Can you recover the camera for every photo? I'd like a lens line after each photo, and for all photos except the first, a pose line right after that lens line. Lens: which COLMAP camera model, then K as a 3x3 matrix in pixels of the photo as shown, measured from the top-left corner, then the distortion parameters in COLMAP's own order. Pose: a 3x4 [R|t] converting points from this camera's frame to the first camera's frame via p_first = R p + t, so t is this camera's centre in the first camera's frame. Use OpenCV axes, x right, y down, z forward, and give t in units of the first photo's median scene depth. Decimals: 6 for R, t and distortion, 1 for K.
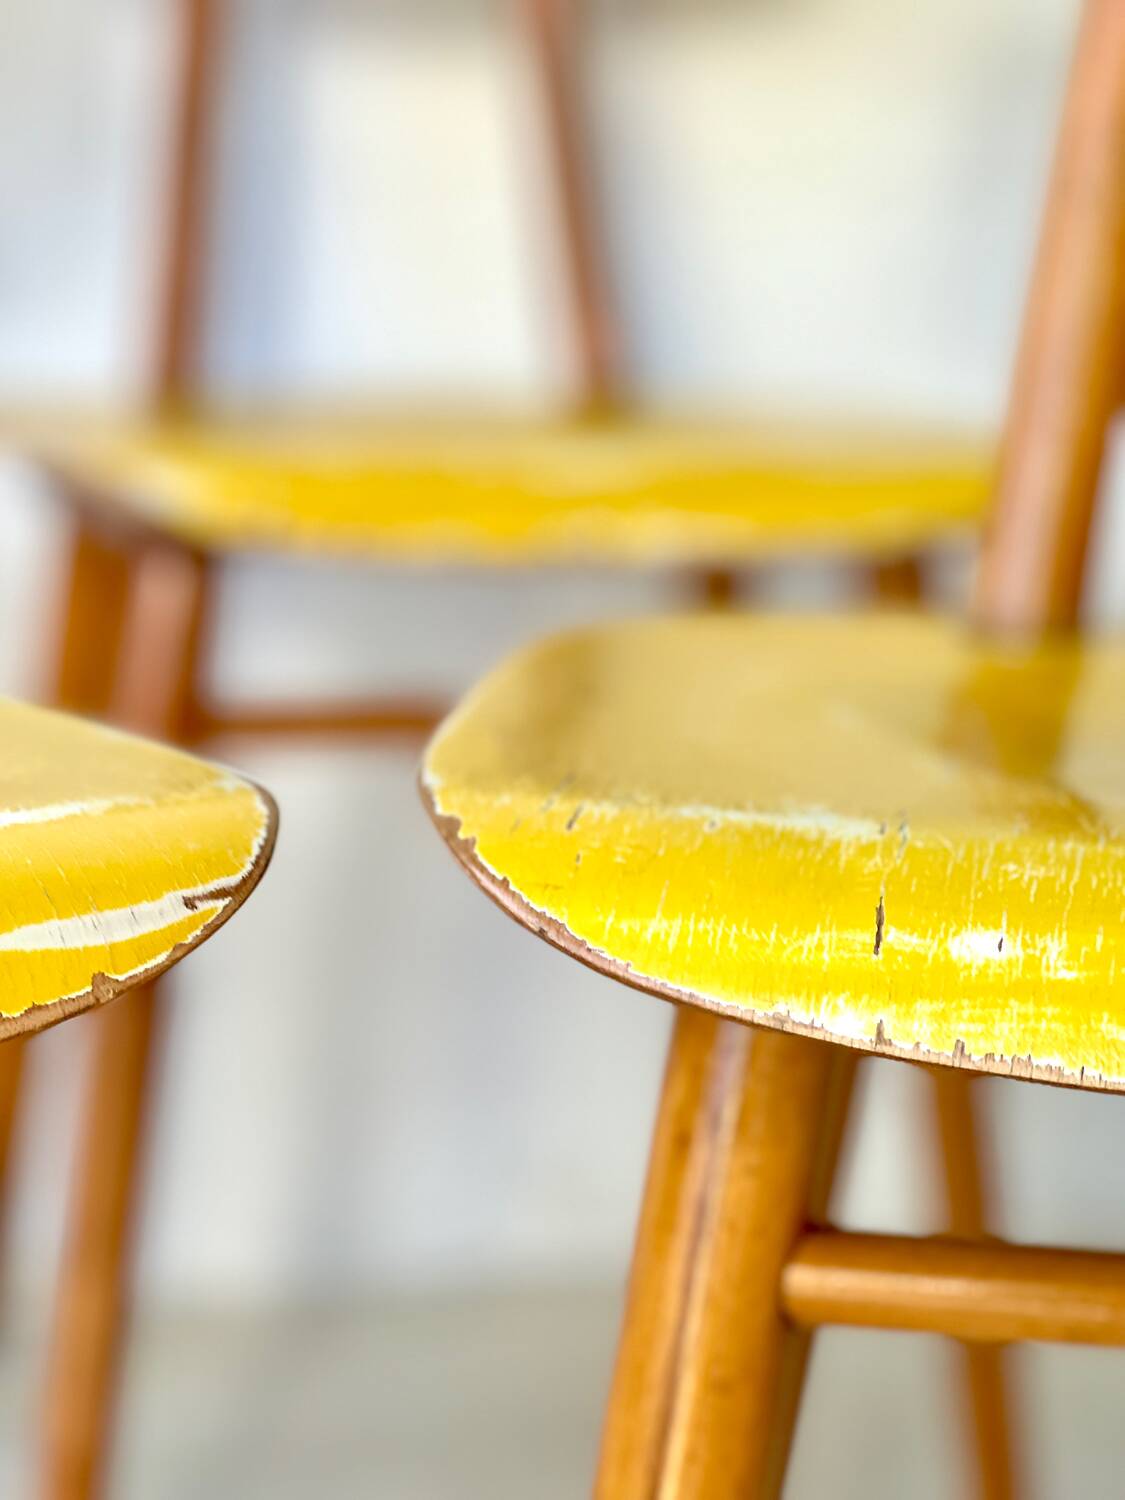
lens RADIAL K [[3396.2, 0, 556.2], [0, 3396.2, 753.2], [0, 0, 1]] dist [0.199252, 0.000000]
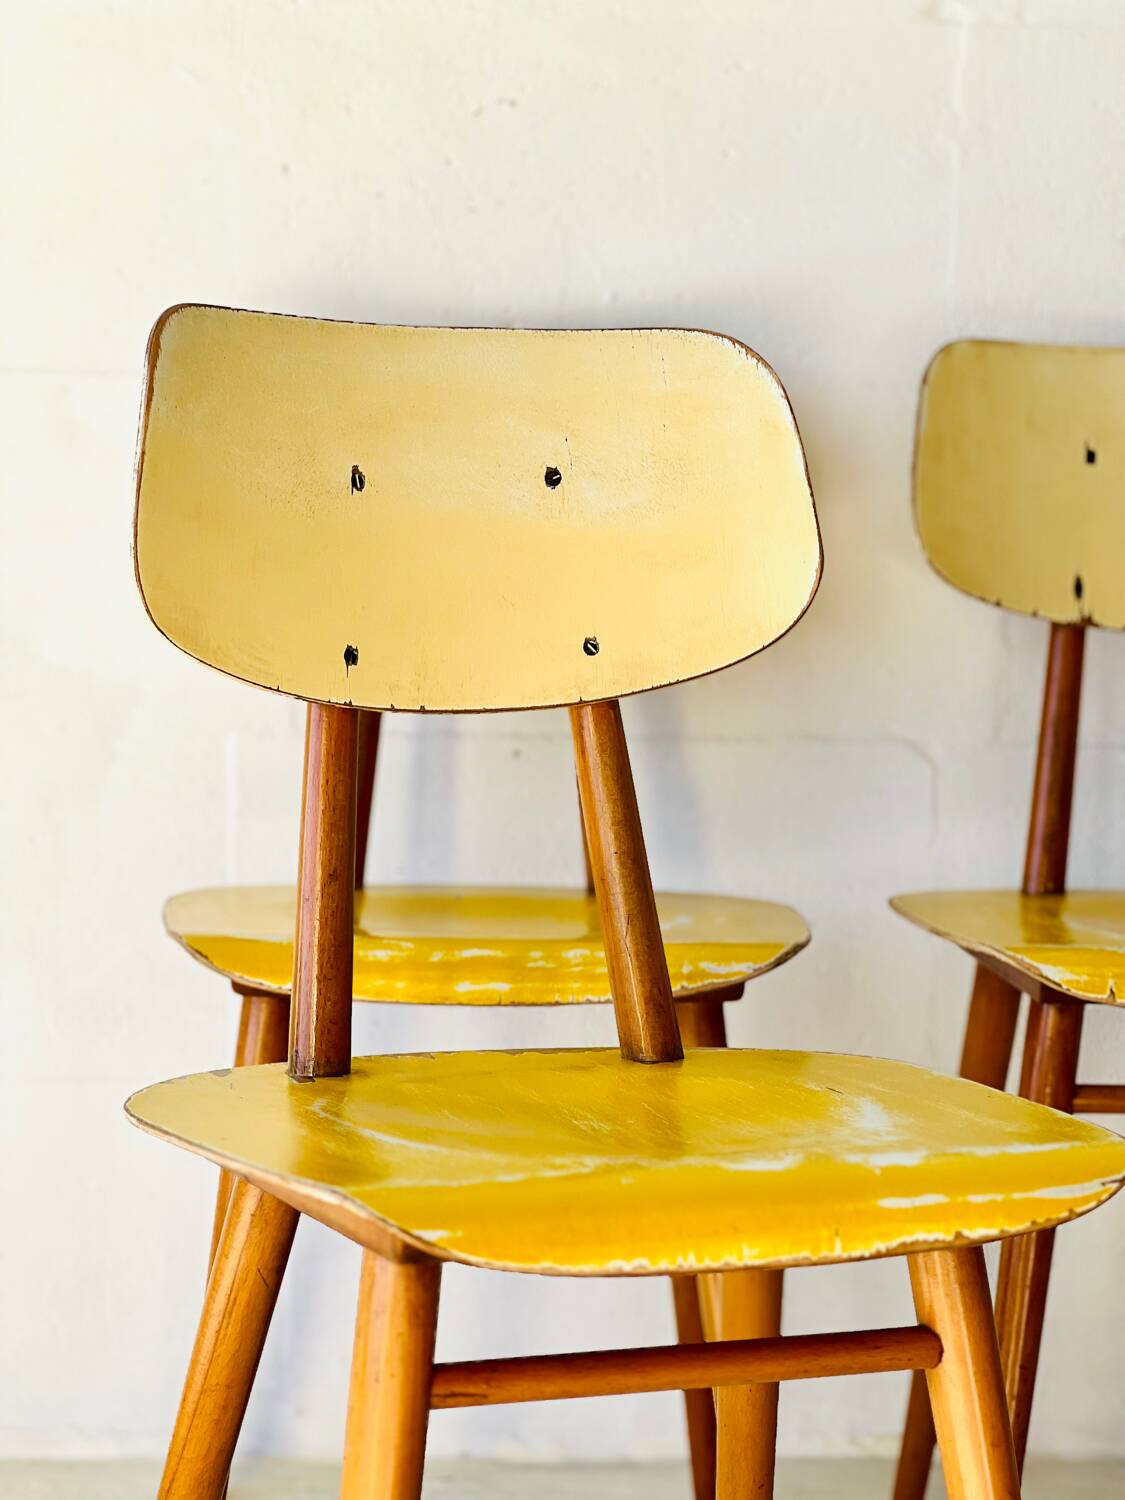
lens RADIAL K [[3396.2, 0, 592.2], [0, 3396.2, 739.7], [0, 0, 1]] dist [0.199252, 0.000000]
pose [[0.977783, 0.020848, -0.208579, 0.052444], [-0.041027, 0.994831, -0.092892, -0.036927], [0.205565, 0.099385, 0.973584, -1.727322]]
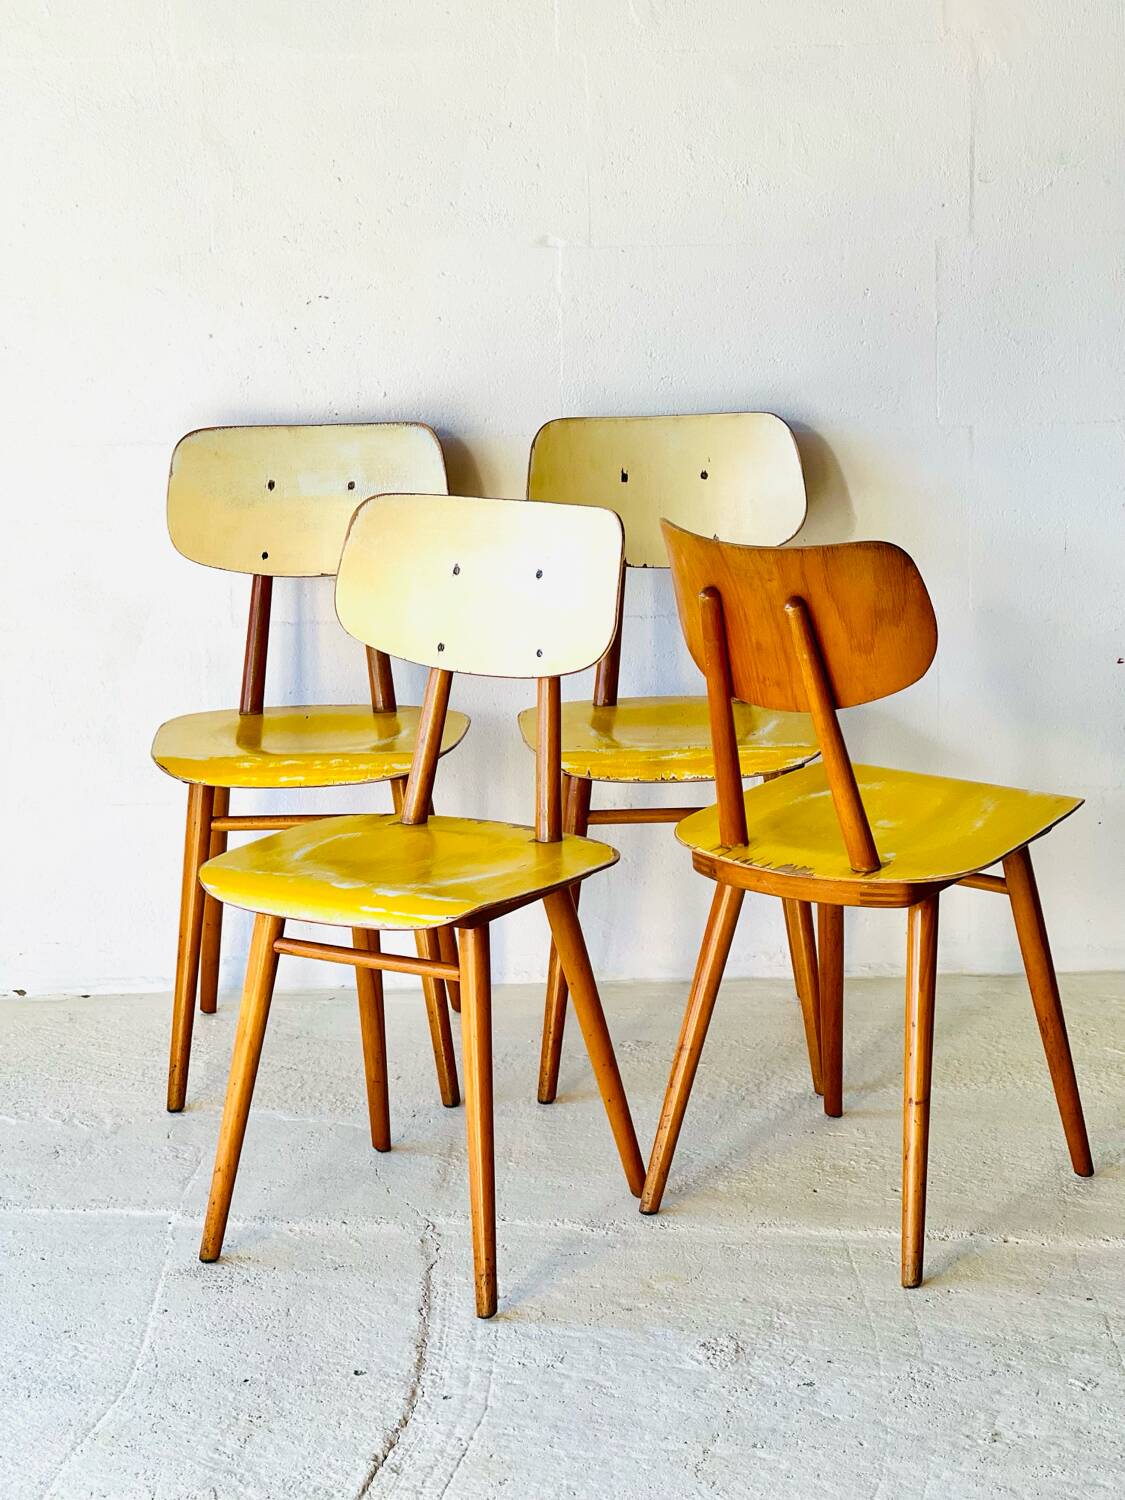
lens RADIAL K [[3396.2, 0, 589.0], [0, 3396.2, 732.0], [0, 0, 1]] dist [0.199252, 0.000000]
pose [[0.960968, 0.022582, -0.275736, 1.986971], [-0.010823, 0.998969, 0.044092, -0.562230], [0.276448, -0.039387, 0.960221, -5.495320]]
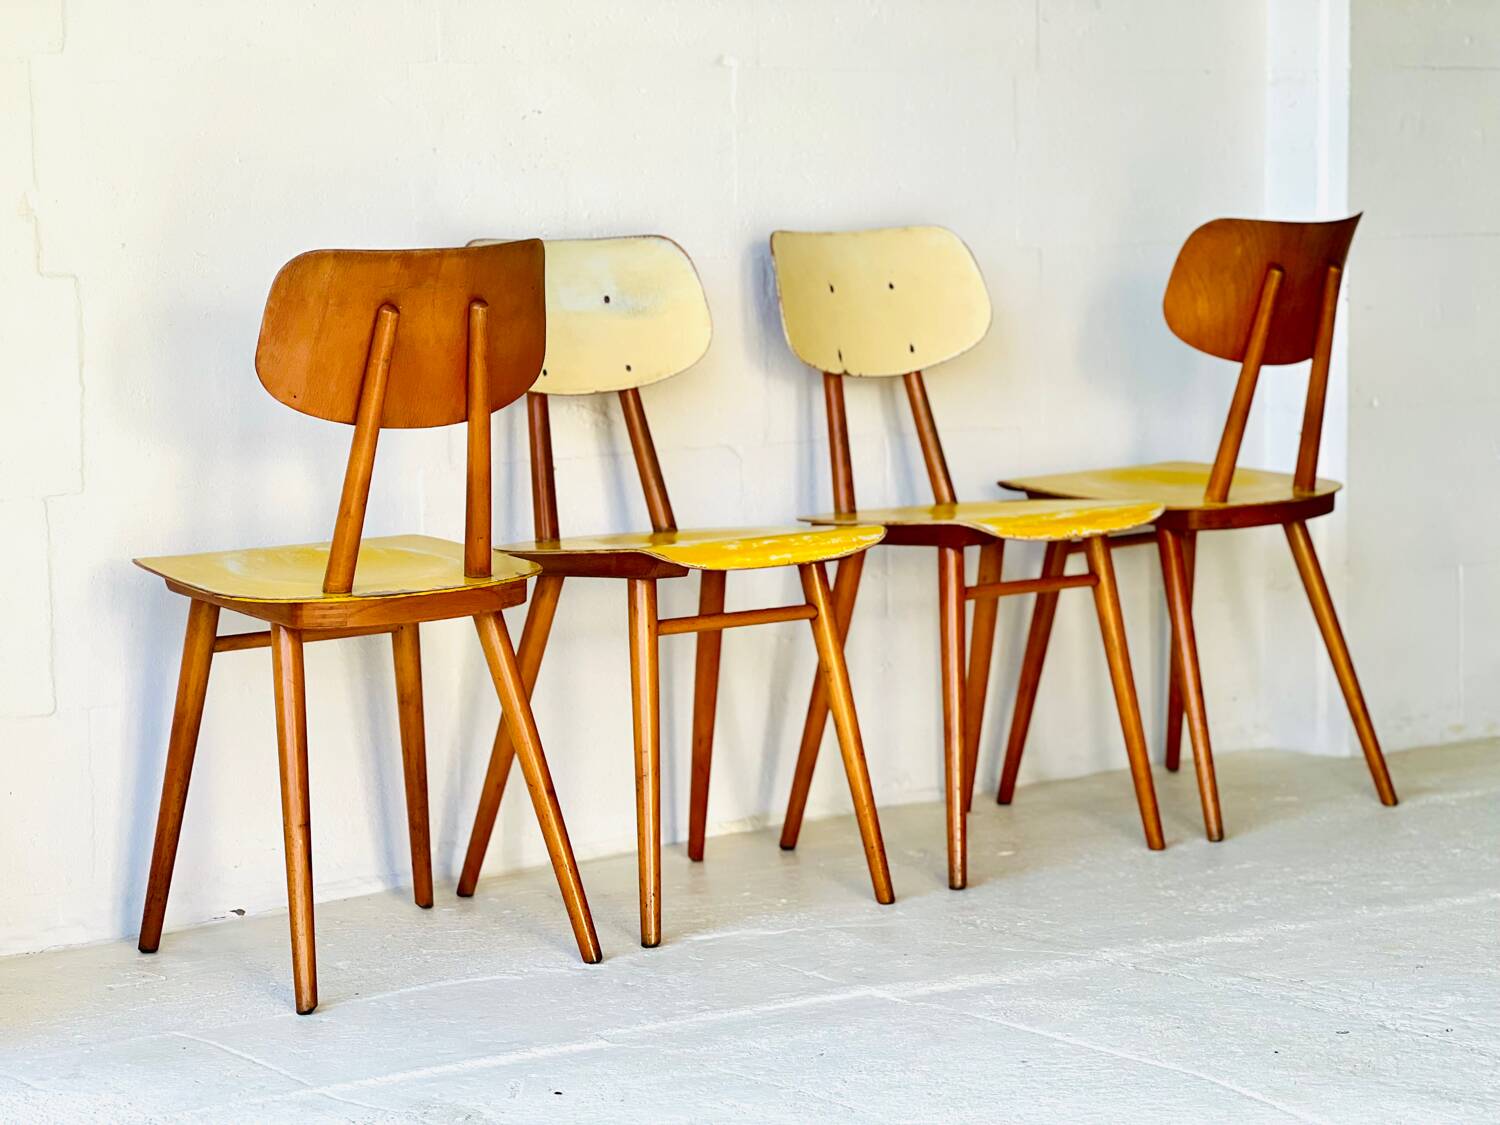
lens RADIAL K [[3396.2, 0, 765.8], [0, 3396.2, 517.6], [0, 0, 1]] dist [0.199252, 0.000000]
pose [[0.920775, -0.073178, 0.383169, -3.630760], [0.114008, 0.989843, -0.084928, 0.429003], [-0.373062, 0.121884, 0.919766, -4.997446]]
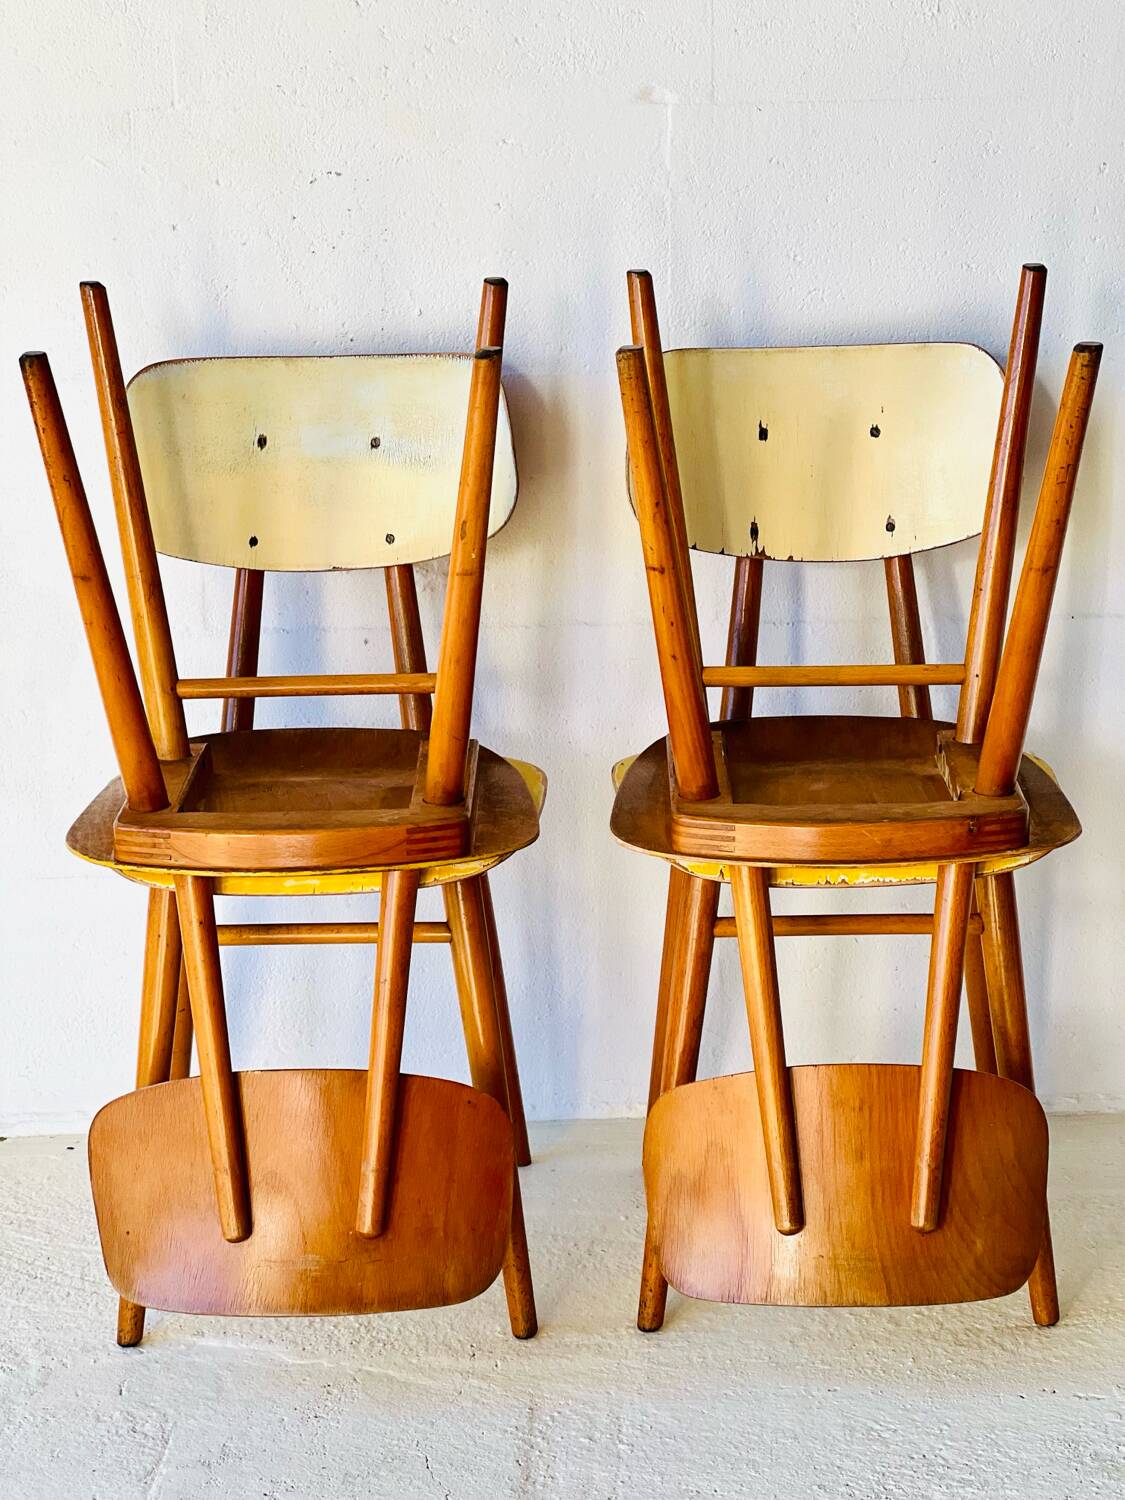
lens RADIAL K [[3396.2, 0, 582.4], [0, 3396.2, 735.9], [0, 0, 1]] dist [0.199252, 0.000000]
pose [[0.966673, 0.035474, -0.253546, 0.973460], [-0.013901, 0.996166, 0.086375, -0.800310], [0.255638, -0.079971, 0.963459, -3.254580]]
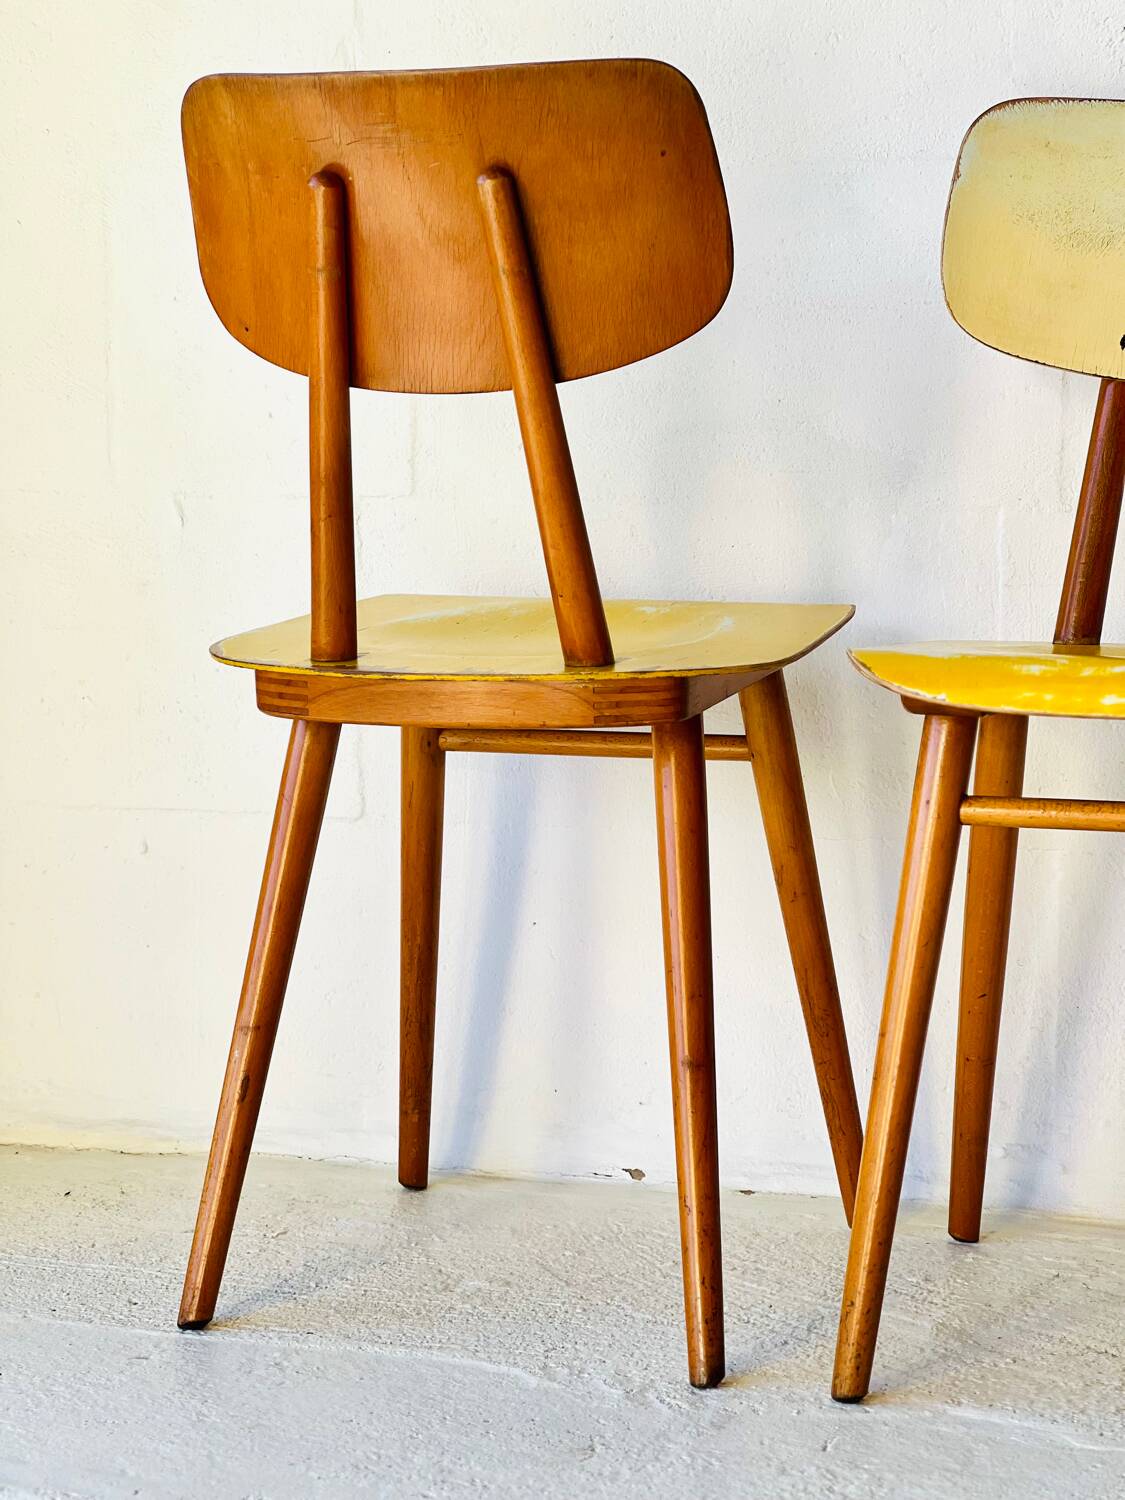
lens RADIAL K [[3396.2, 0, 570.3], [0, 3396.2, 677.5], [0, 0, 1]] dist [0.199252, 0.000000]
pose [[0.840985, 0.032017, -0.540111, 0.670662], [-0.090929, 0.992413, -0.082753, 0.226967], [0.533363, 0.118706, 0.837516, -1.630520]]
